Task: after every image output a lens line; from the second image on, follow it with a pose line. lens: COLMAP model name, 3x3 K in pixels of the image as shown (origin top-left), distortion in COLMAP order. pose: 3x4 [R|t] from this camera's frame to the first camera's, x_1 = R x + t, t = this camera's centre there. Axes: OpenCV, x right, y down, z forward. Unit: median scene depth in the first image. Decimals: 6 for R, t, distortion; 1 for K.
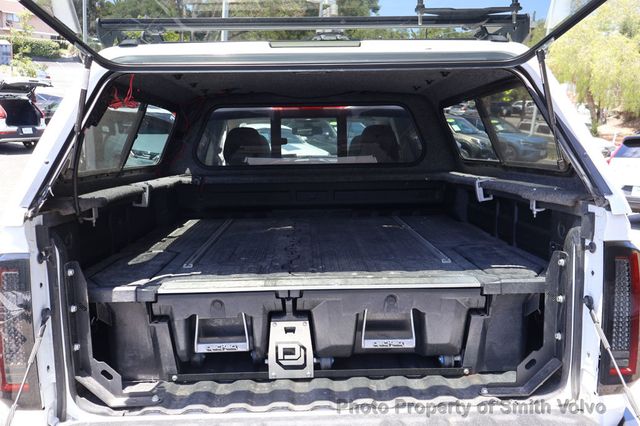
lens RADIAL K [[549.0, 0, 321.8], [0, 549.0, 213.4], [0, 0, 1]] dist [-0.000260, 0.016592]
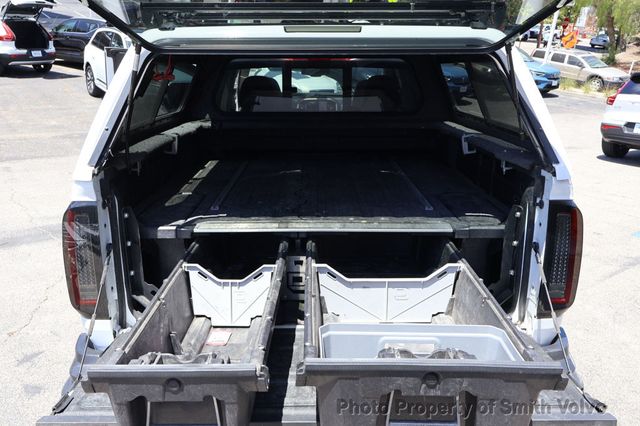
lens RADIAL K [[549.0, 0, 318.7], [0, 549.0, 211.6], [0, 0, 1]] dist [-0.000260, 0.016592]
pose [[0.999663, 0.019733, -0.016859, 0.006447], [-0.017330, 0.991043, 0.132416, -0.066727], [0.019321, -0.132079, 0.991051, -0.212448]]
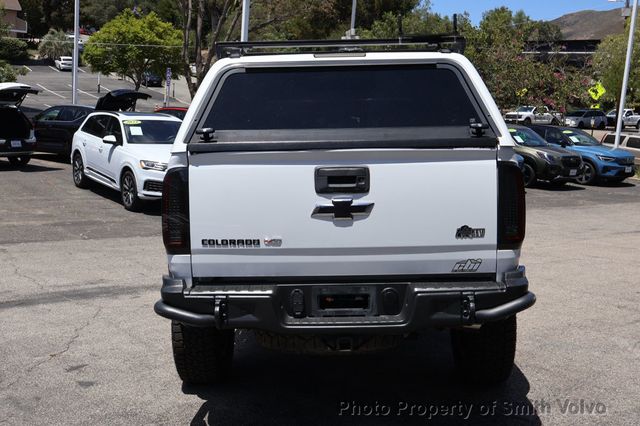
lens RADIAL K [[728.5, 0, 322.3], [0, 728.5, 209.3], [0, 0, 1]] dist [0.005987, 0.000000]
pose [[0.998837, -0.000355, -0.048215, 0.041198], [-0.003000, 0.997578, -0.069493, 0.317523], [0.048123, 0.069557, 0.996417, -1.186583]]
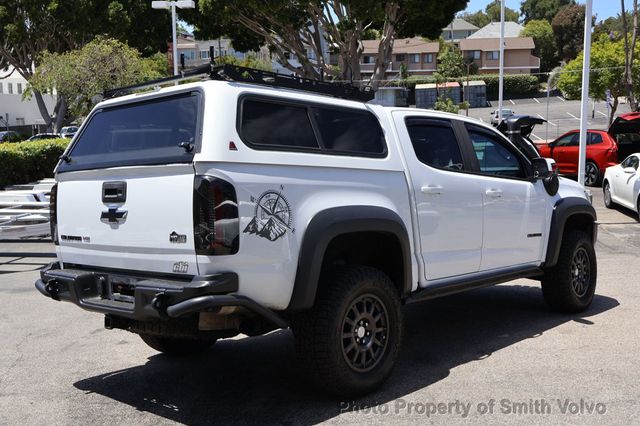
lens RADIAL K [[690.4, 0, 319.7], [0, 690.4, 215.3], [0, 0, 1]] dist [0.015028, 0.000000]
pose [[0.724177, 0.018898, -0.689356, 2.185313], [-0.083124, 0.994728, -0.060052, 0.262778], [0.684586, 0.100790, 0.721930, -0.426761]]
